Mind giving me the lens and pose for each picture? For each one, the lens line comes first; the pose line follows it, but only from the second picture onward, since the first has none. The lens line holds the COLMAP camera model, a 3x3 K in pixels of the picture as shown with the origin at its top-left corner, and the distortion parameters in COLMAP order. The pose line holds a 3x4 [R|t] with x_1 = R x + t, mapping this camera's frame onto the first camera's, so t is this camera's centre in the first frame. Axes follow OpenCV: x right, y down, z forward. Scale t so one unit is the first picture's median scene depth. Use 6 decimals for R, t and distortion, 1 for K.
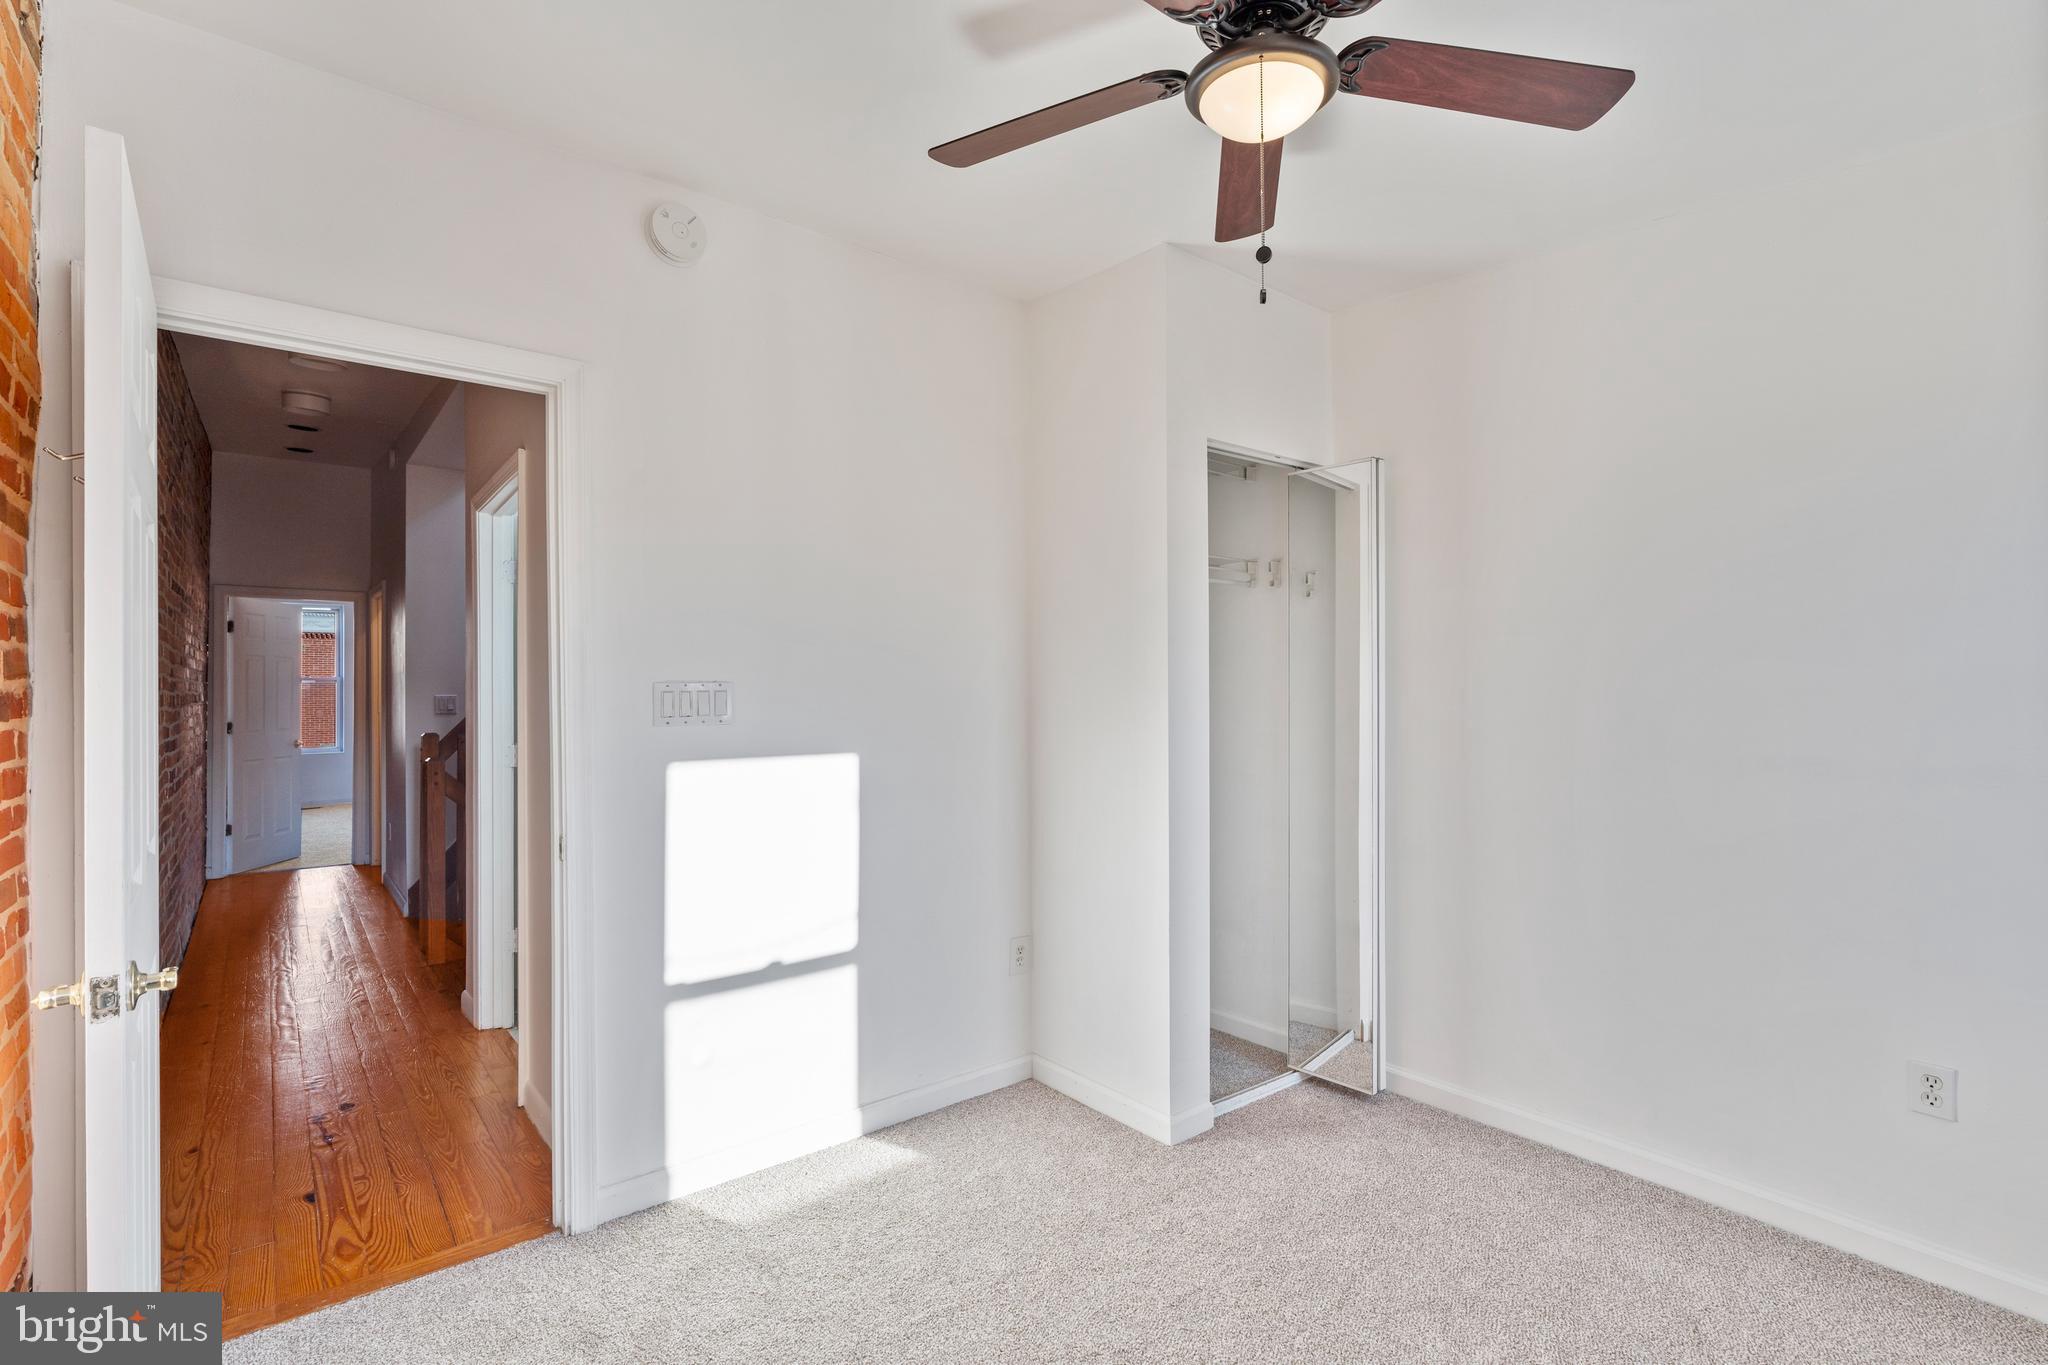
lens RADIAL K [[920.5, 0, 1019.2], [0, 920.5, 677.1], [0, 0, 1]] dist [-0.001911, 0.000647]
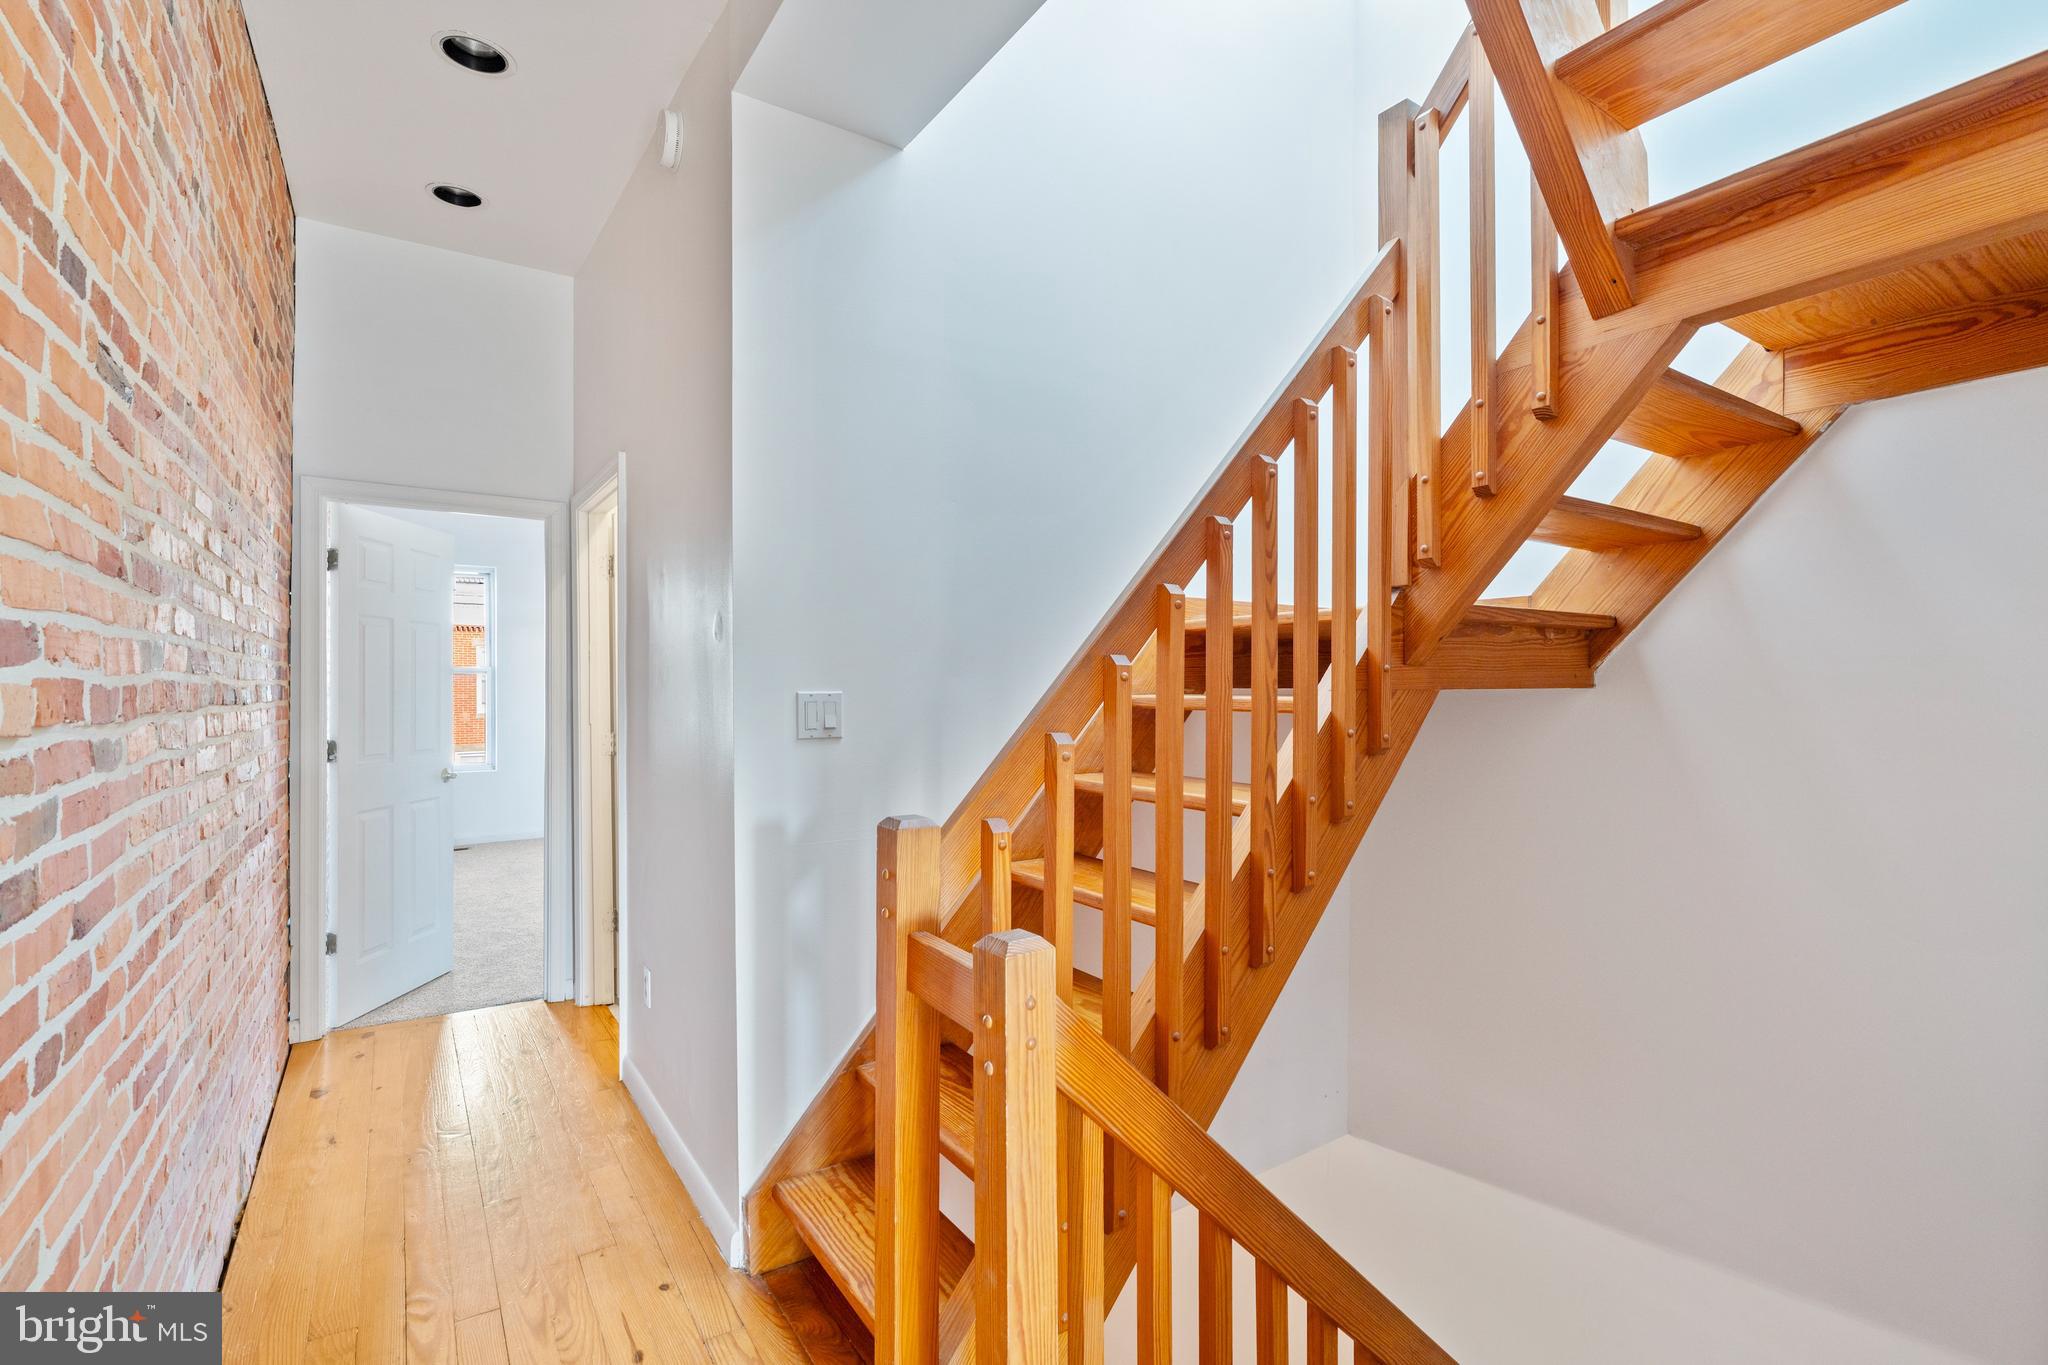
lens RADIAL K [[920.5, 0, 1019.2], [0, 920.5, 677.1], [0, 0, 1]] dist [-0.001911, 0.000647]
pose [[0.996177, 0.001992, -0.087335, -0.420217], [-0.001474, 0.999981, 0.005986, 0.008880], [0.087345, -0.005835, 0.996161, 0.509911]]
